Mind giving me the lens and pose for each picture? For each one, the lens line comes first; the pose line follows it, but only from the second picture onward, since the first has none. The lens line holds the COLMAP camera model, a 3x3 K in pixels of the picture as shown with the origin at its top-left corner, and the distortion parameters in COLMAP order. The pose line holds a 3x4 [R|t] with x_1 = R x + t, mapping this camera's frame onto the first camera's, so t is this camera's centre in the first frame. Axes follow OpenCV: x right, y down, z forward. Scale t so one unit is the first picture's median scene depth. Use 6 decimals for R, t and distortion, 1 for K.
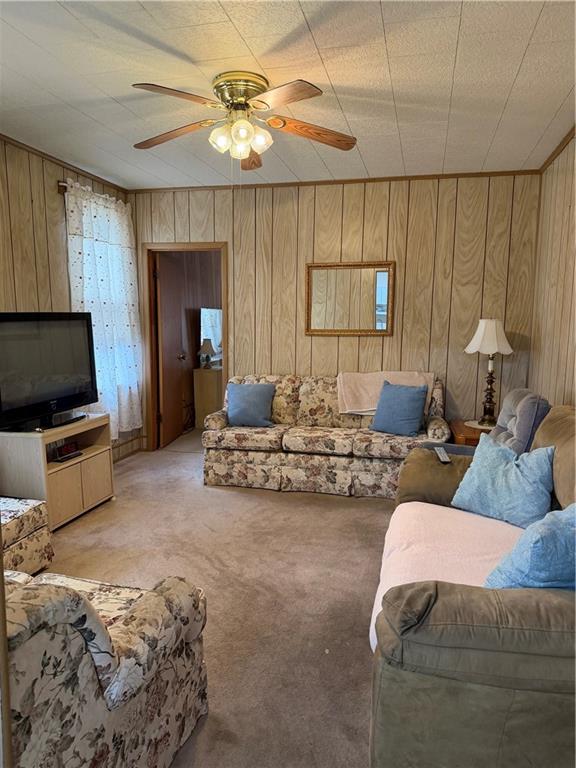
lens RADIAL K [[545.4, 0, 288.9], [0, 545.4, 385.3], [0, 0, 1]] dist [0.126776, 0.001153]
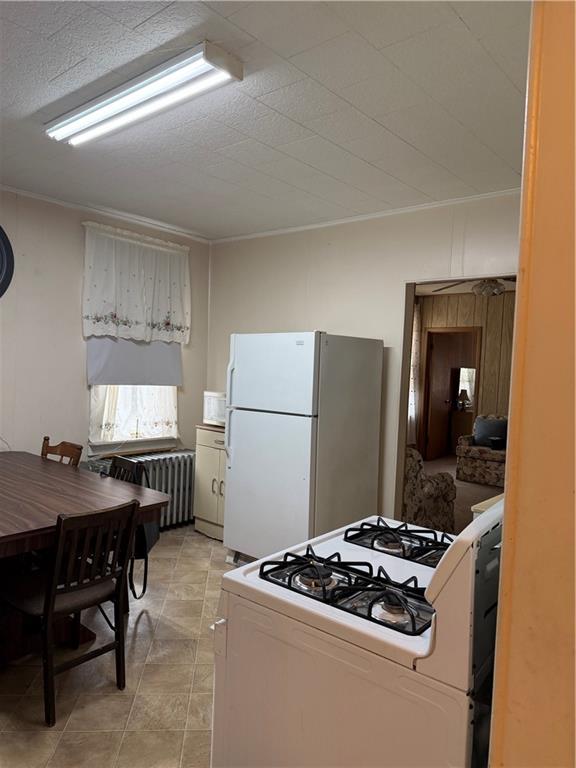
lens RADIAL K [[545.4, 0, 287.0], [0, 545.4, 386.3], [0, 0, 1]] dist [0.126776, 0.001153]
pose [[0.894161, 0.043744, -0.445603, 0.112317], [-0.086233, 0.993409, -0.075515, 0.077224], [0.439363, 0.105948, 0.892040, -0.681491]]
